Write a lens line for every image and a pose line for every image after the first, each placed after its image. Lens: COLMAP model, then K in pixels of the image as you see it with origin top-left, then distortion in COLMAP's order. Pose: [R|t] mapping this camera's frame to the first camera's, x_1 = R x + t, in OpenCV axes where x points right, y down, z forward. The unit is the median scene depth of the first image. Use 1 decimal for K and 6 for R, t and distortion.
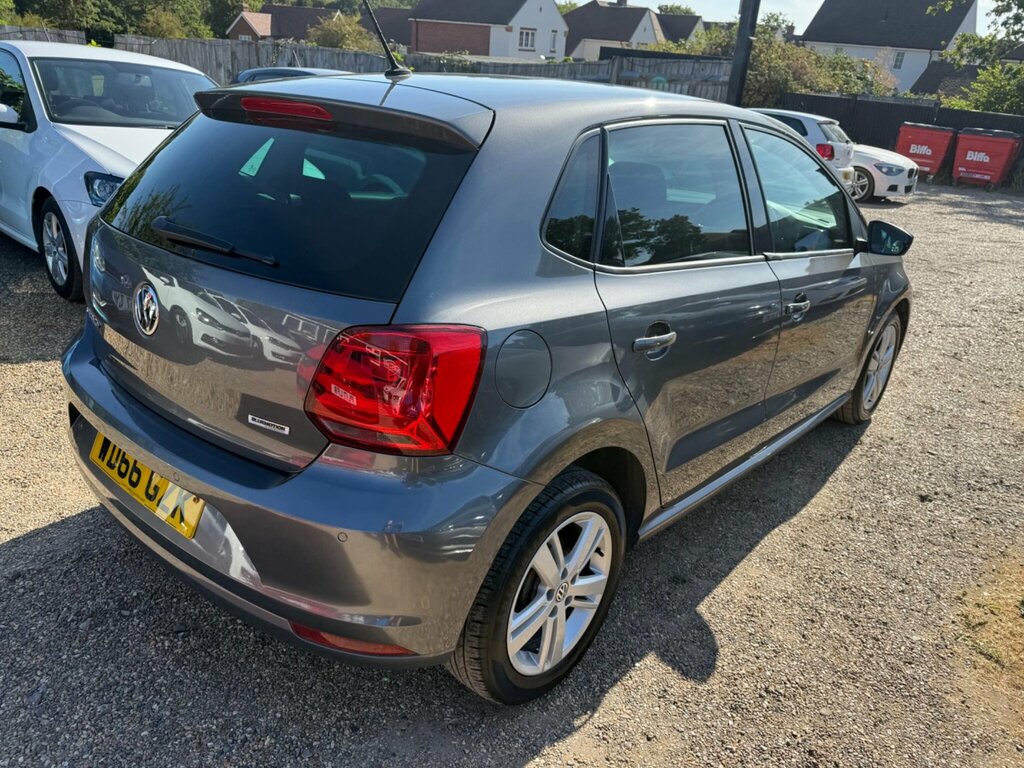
lens RADIAL K [[727.5, 0, 522.2], [0, 727.5, 381.9], [0, 0, 1]] dist [0.012506, -0.019243]
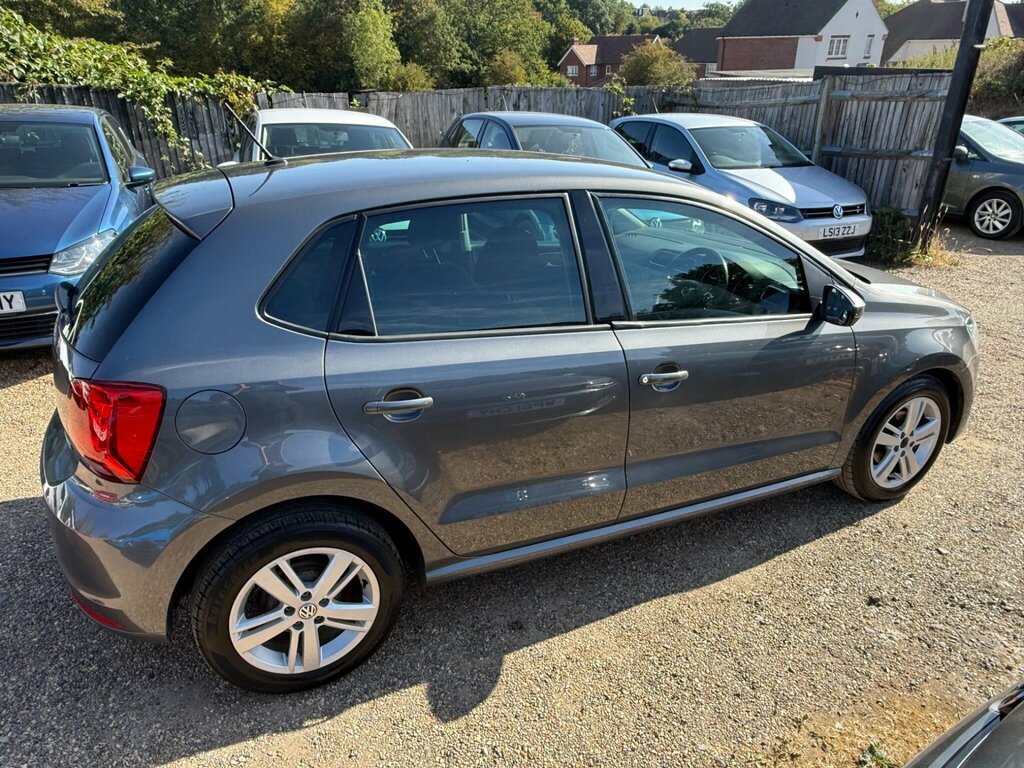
lens RADIAL K [[674.2, 0, 514.9], [0, 674.2, 385.6], [0, 0, 1]] dist [-0.010142, 0.005622]
pose [[0.914161, 0.101765, -0.392368, 0.578775], [-0.097619, 0.994754, 0.030563, -0.105605], [0.393420, 0.010363, 0.919300, 0.103814]]
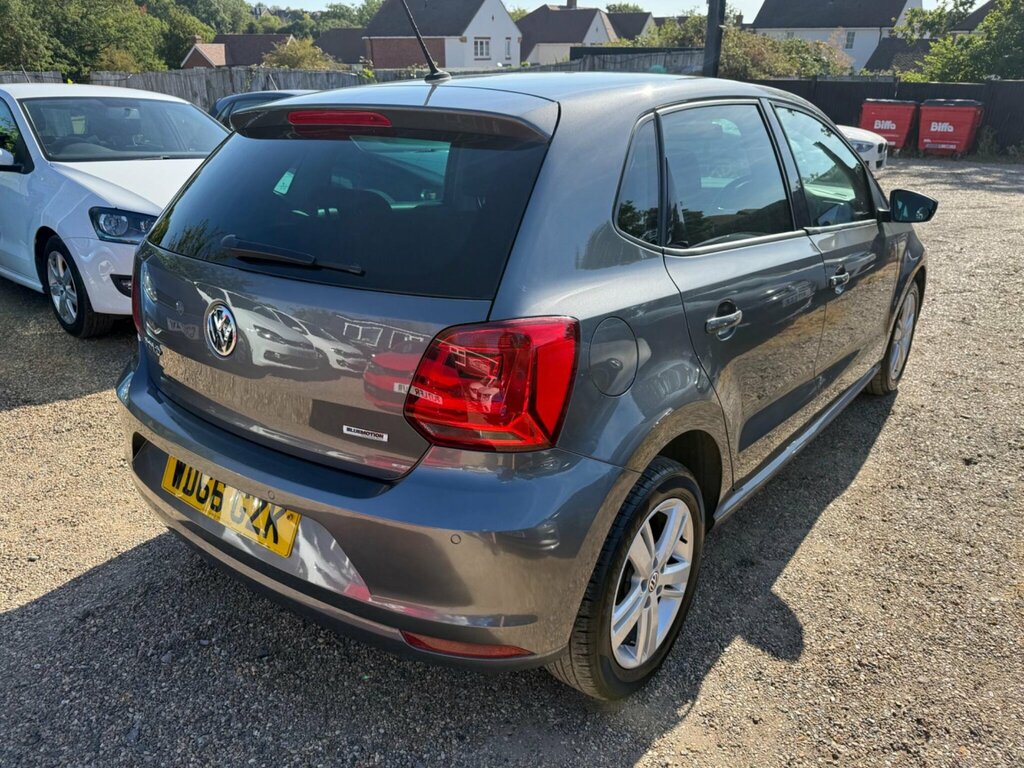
lens RADIAL K [[727.5, 0, 511.0], [0, 727.5, 376.5], [0, 0, 1]] dist [0.012506, -0.019243]
pose [[0.996462, -0.083338, 0.010832, -0.097631], [0.083495, 0.996396, -0.014982, 0.007886], [-0.009544, 0.015833, 0.999829, 0.006158]]
